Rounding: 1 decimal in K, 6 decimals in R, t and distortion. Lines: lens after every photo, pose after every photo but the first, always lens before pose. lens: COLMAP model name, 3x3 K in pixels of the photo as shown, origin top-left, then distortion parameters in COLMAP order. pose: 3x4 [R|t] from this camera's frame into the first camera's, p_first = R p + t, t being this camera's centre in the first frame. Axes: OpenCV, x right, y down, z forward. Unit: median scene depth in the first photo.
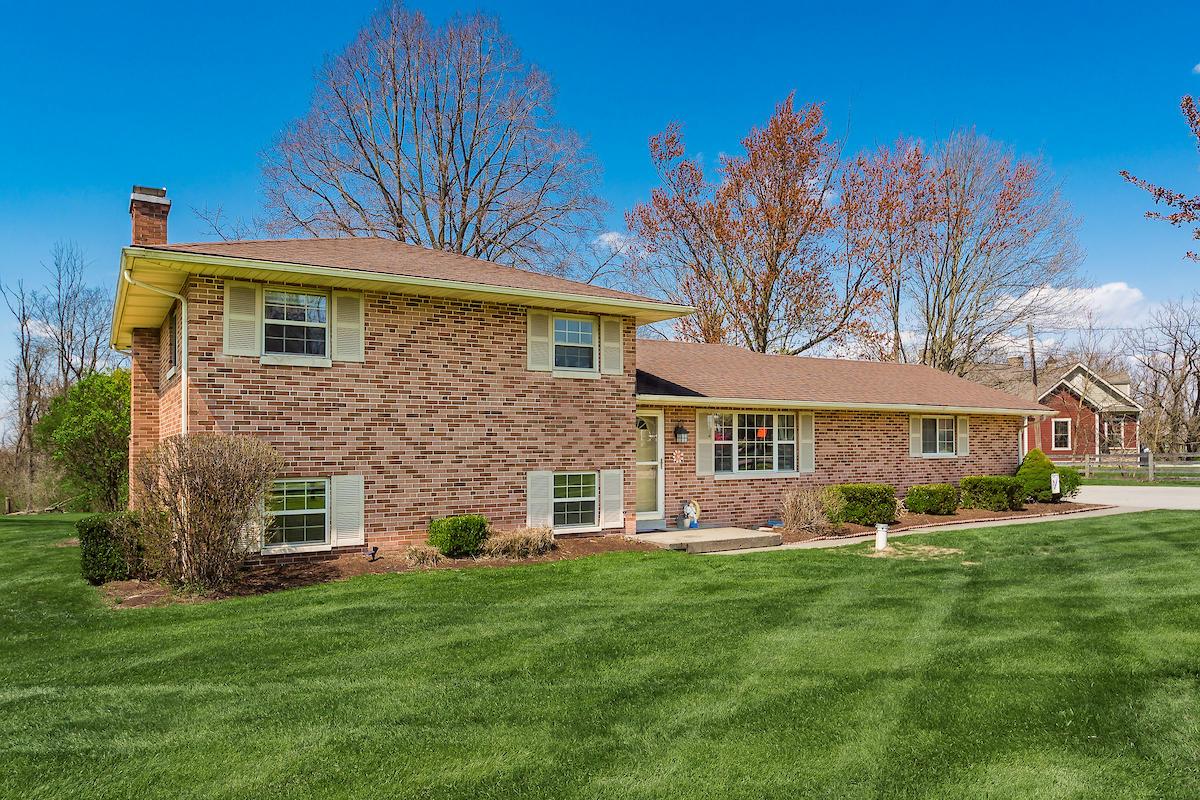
lens RADIAL K [[805.7, 0, 599.6], [0, 805.7, 436.3], [0, 0, 1]] dist [-0.001883, -0.000366]
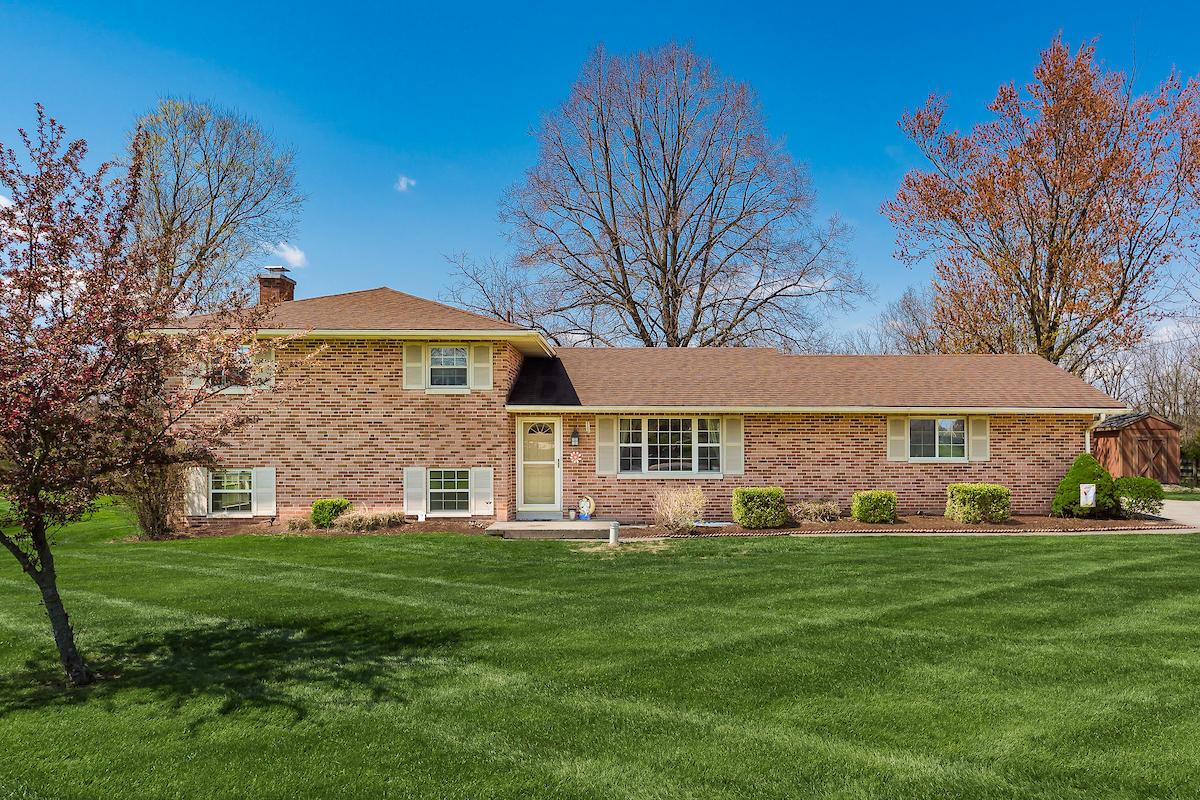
lens RADIAL K [[839.6, 0, 671.0], [0, 839.6, 436.7], [0, 0, 1]] dist [-0.001916, -0.000765]
pose [[0.872365, 0.003519, -0.488842, 0.889770], [0.001292, 0.999954, 0.009503, -0.017017], [0.488853, -0.008921, 0.872320, 0.027722]]
